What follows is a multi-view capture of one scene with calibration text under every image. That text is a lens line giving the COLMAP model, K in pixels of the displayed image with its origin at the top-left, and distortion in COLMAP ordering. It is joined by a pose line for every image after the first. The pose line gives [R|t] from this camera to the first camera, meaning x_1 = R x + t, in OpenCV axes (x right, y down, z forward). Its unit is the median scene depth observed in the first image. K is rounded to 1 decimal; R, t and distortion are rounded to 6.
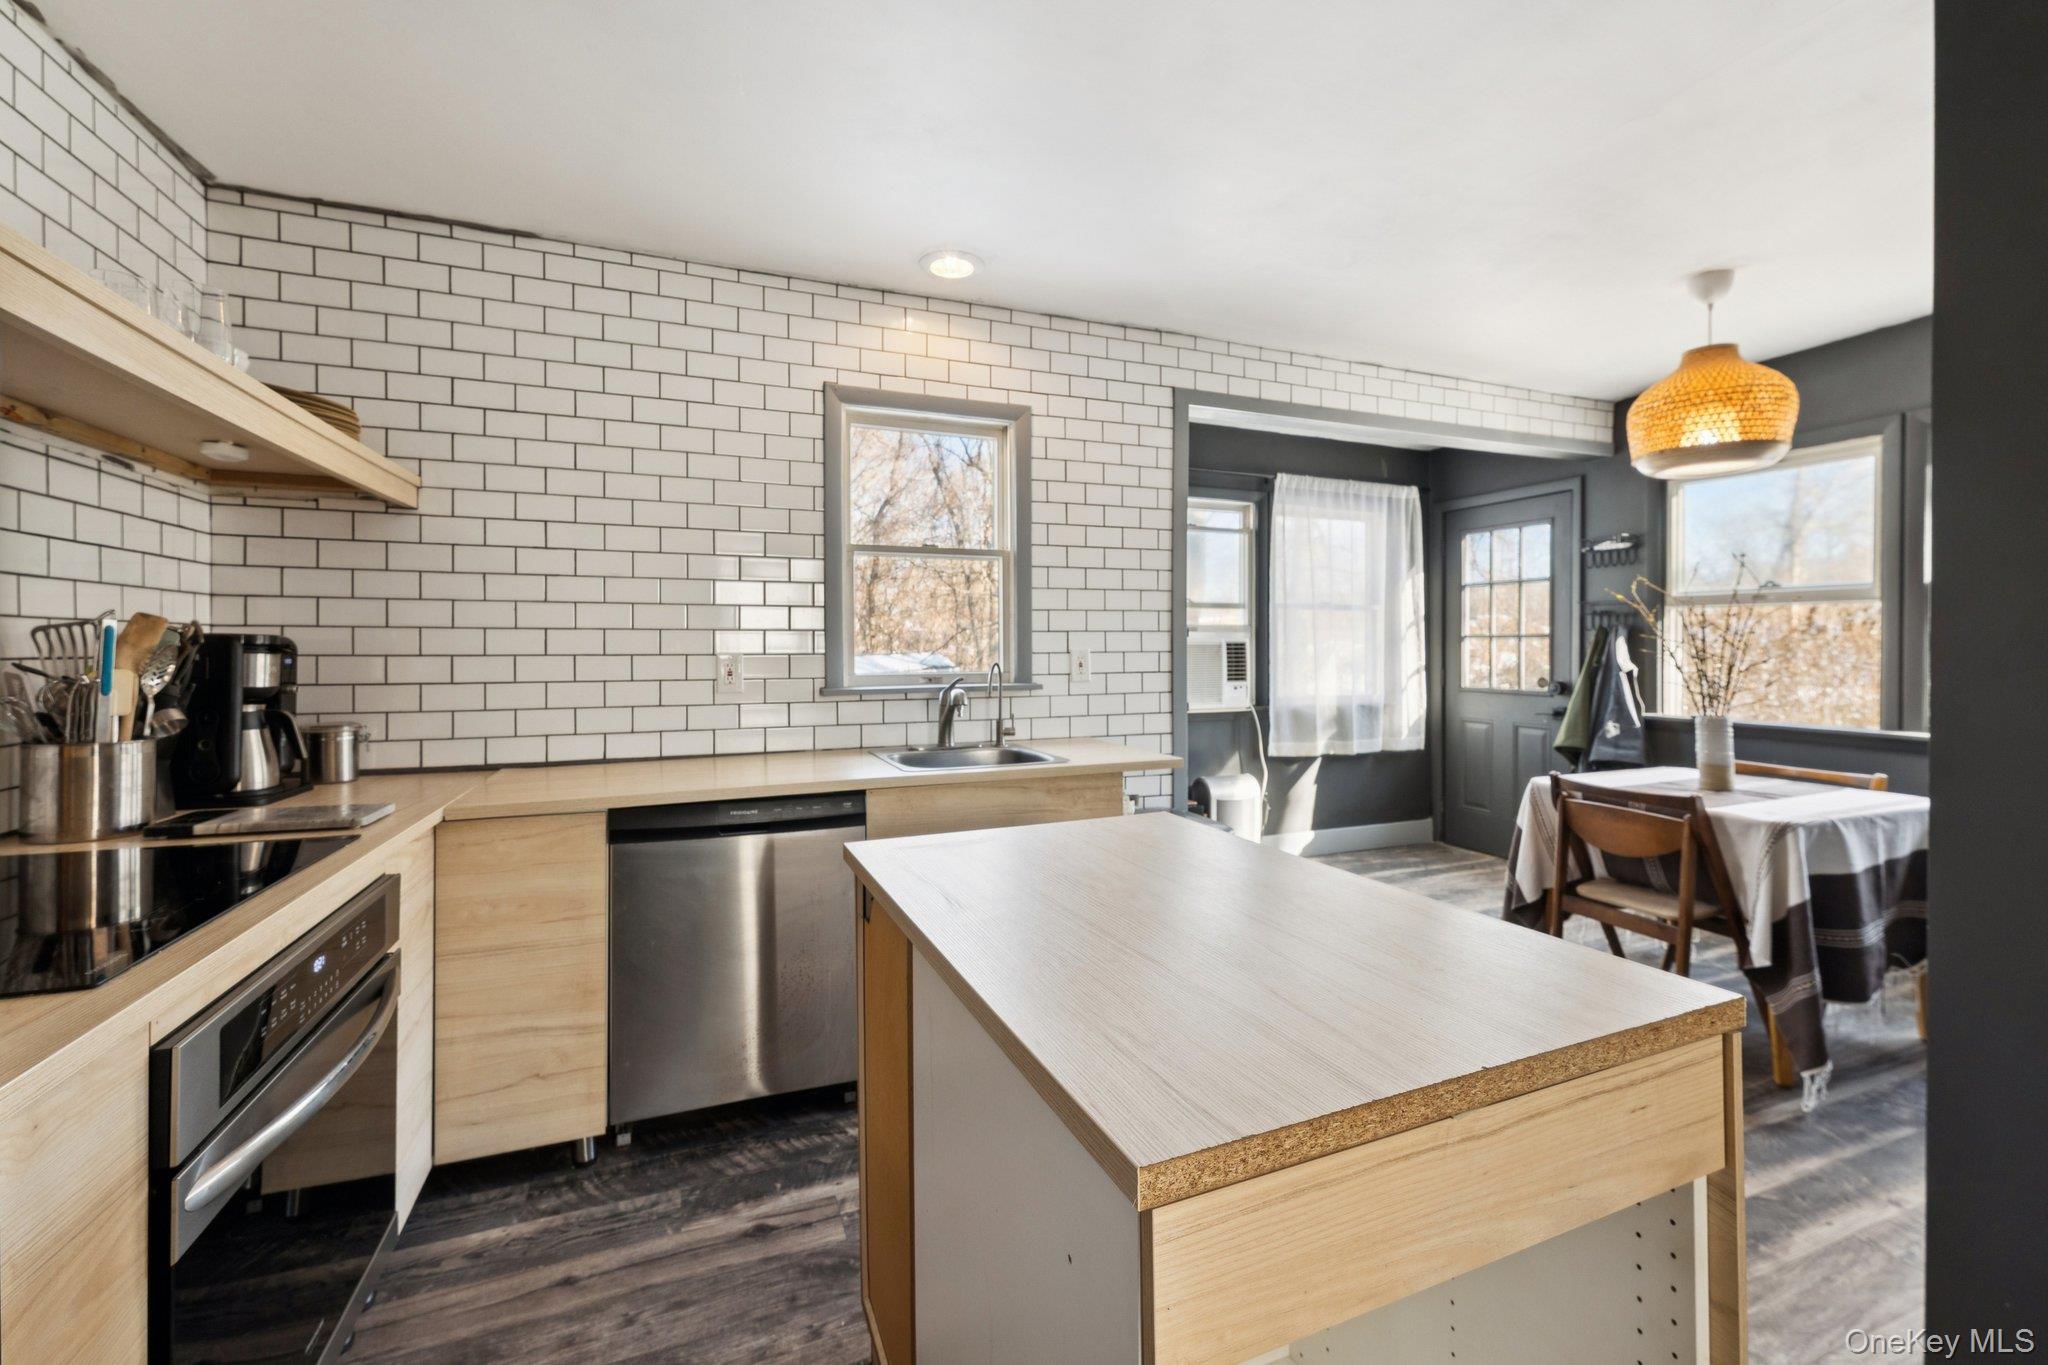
lens RADIAL K [[871.0, 0, 1021.9], [0, 871.0, 648.3], [0, 0, 1]] dist [0.000475, 0.000382]
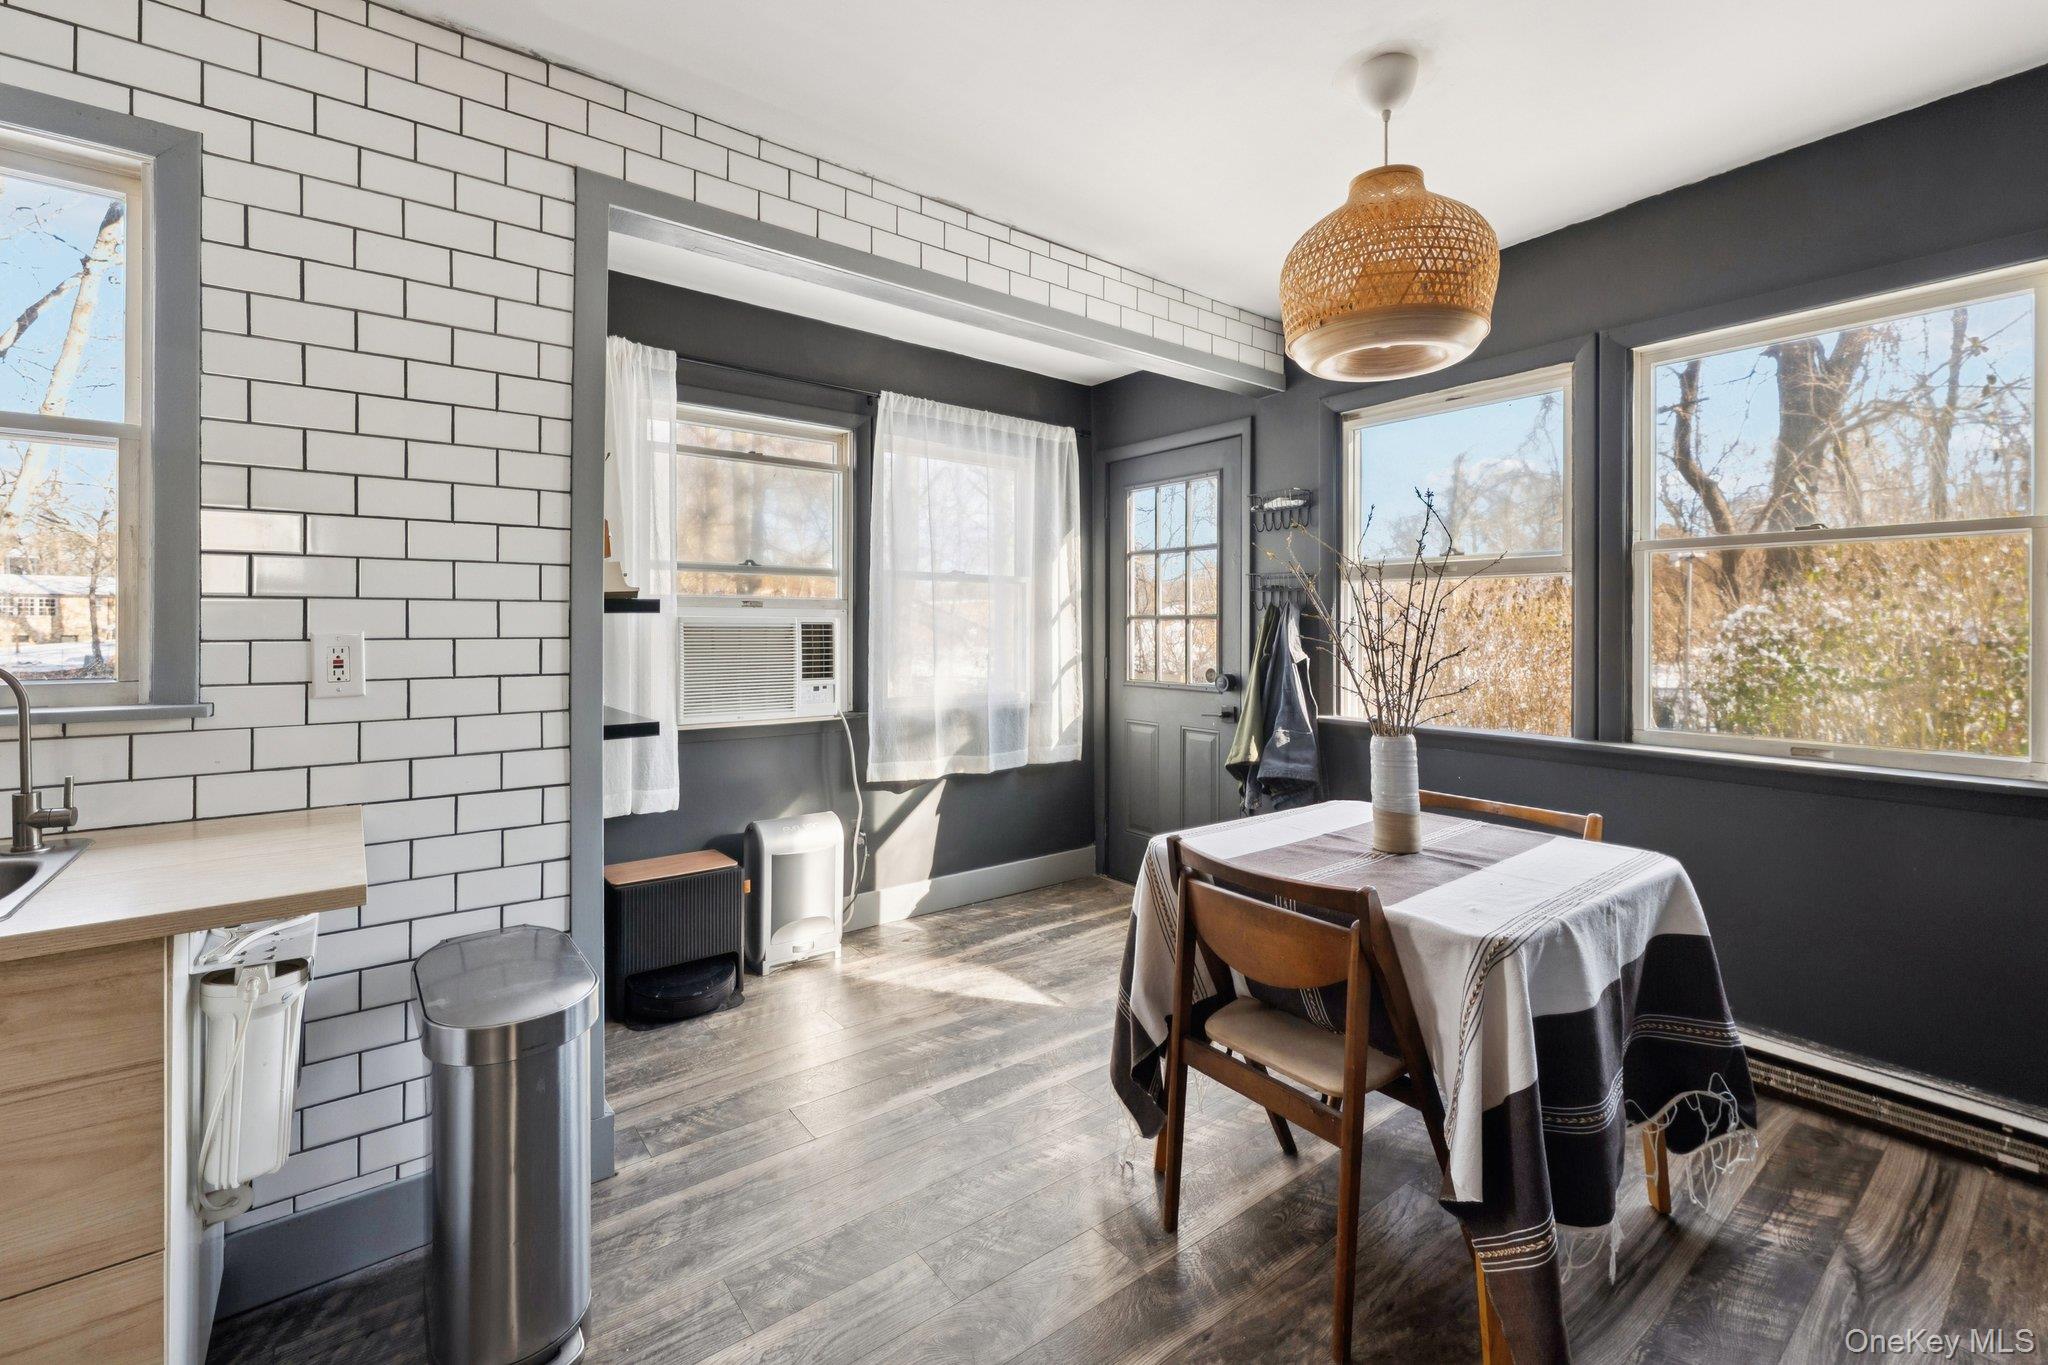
lens RADIAL K [[881.9, 0, 1023.0], [0, 881.9, 619.9], [0, 0, 1]] dist [-0.000702, -0.000013]
pose [[0.962517, 0.005482, 0.271165, 0.236802], [-0.001884, 0.999907, -0.013526, -0.000320], [-0.271214, 0.012508, 0.962438, 0.299103]]
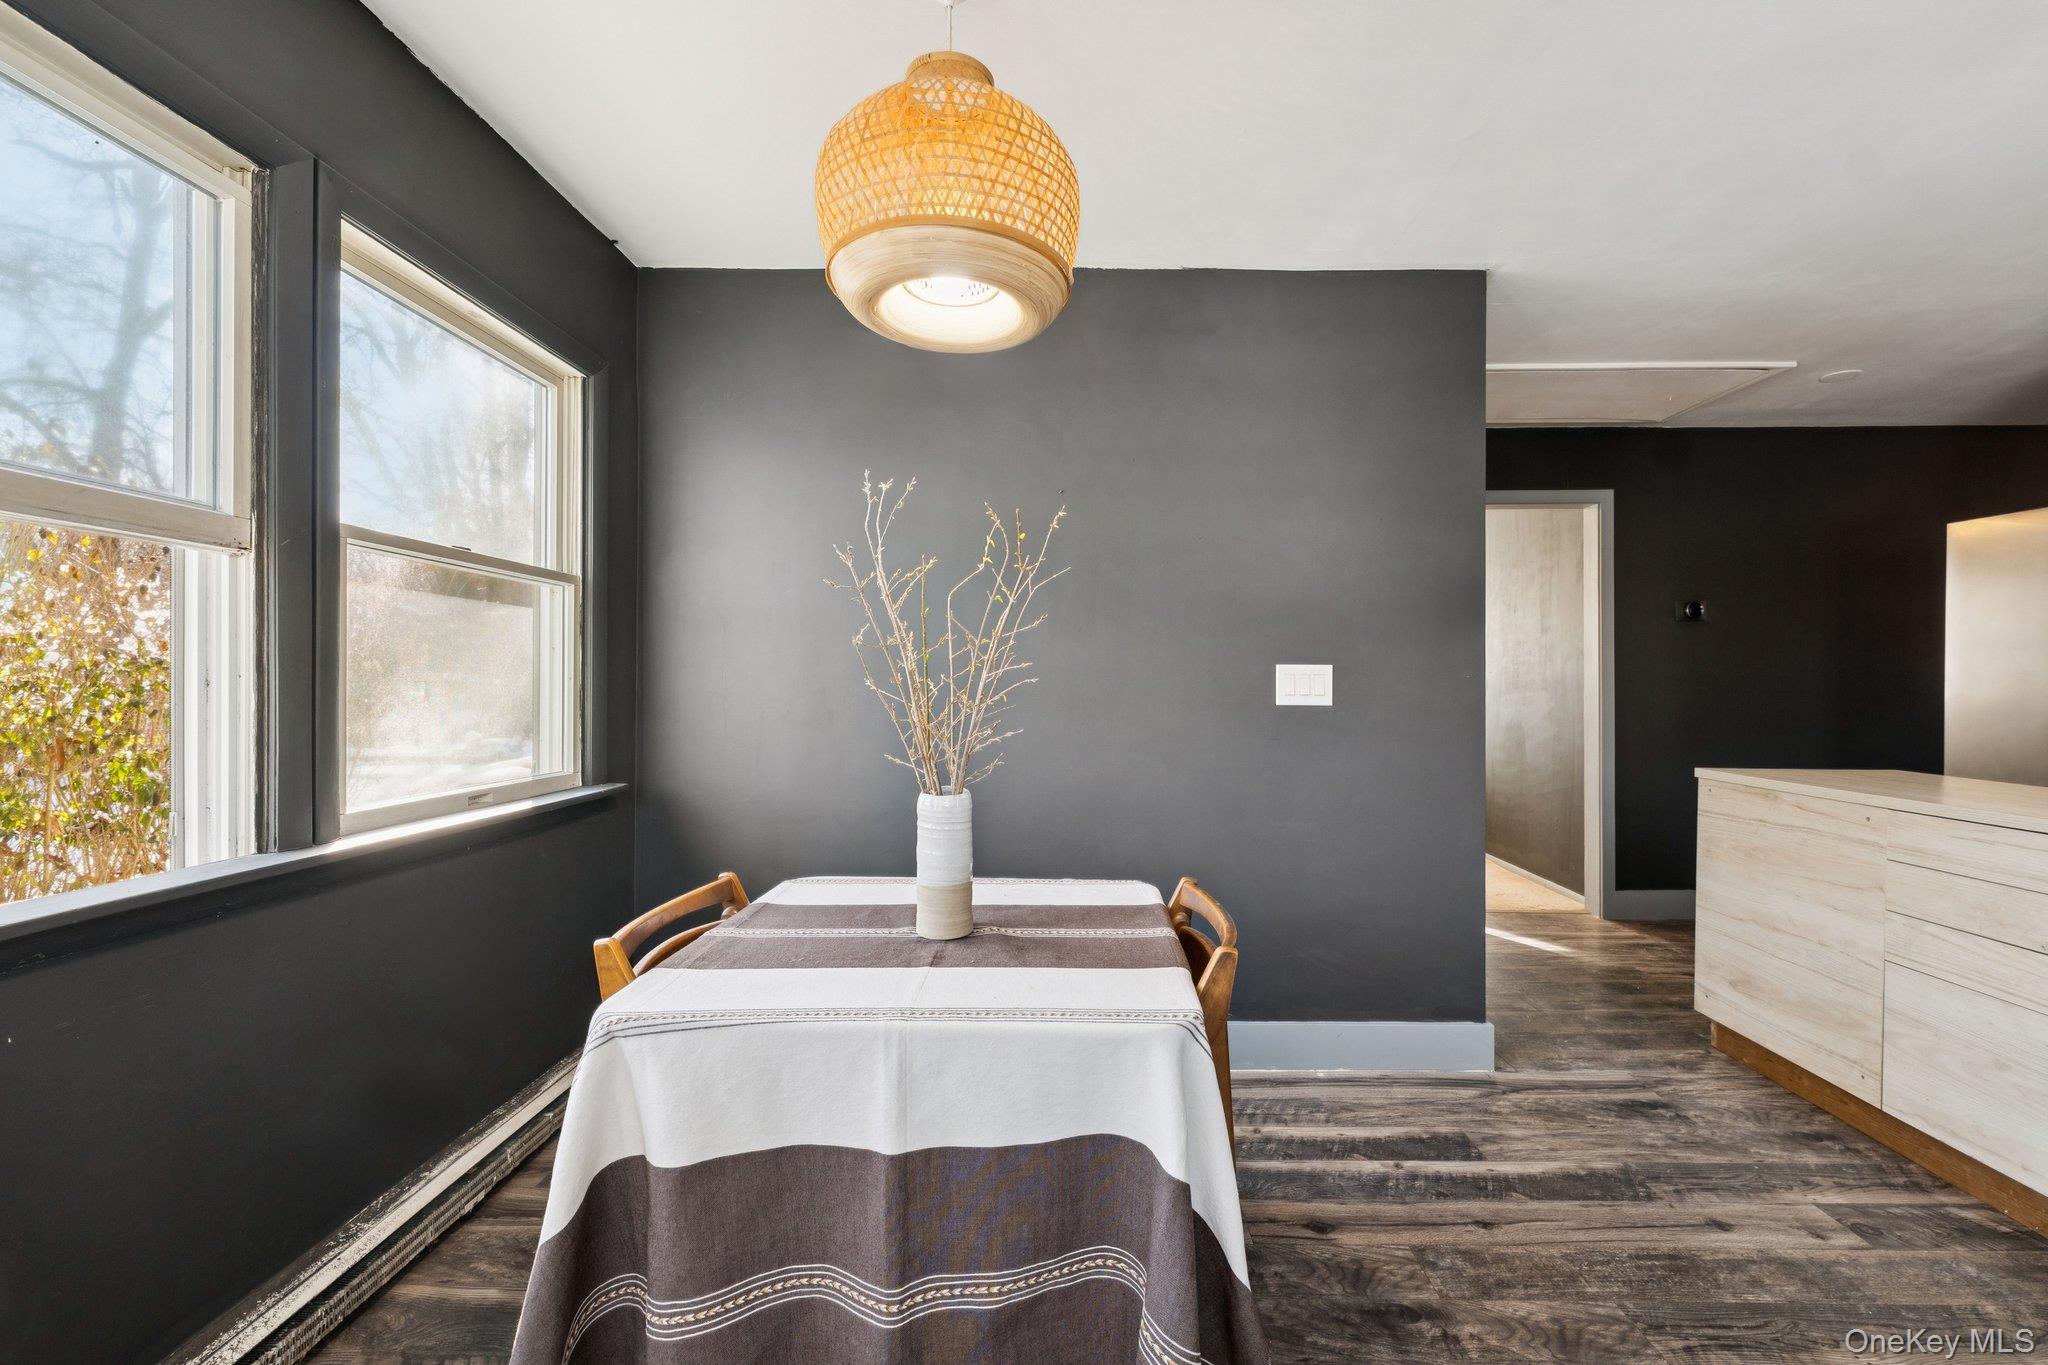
lens RADIAL K [[842.3, 0, 1044.8], [0, 842.3, 683.2], [0, 0, 1]] dist [0.001625, -0.000488]
pose [[-0.922657, 0.002197, 0.385615, 0.373078], [0.004344, 0.999980, 0.004696, 0.007455], [-0.385597, 0.006008, -0.922648, 0.987873]]
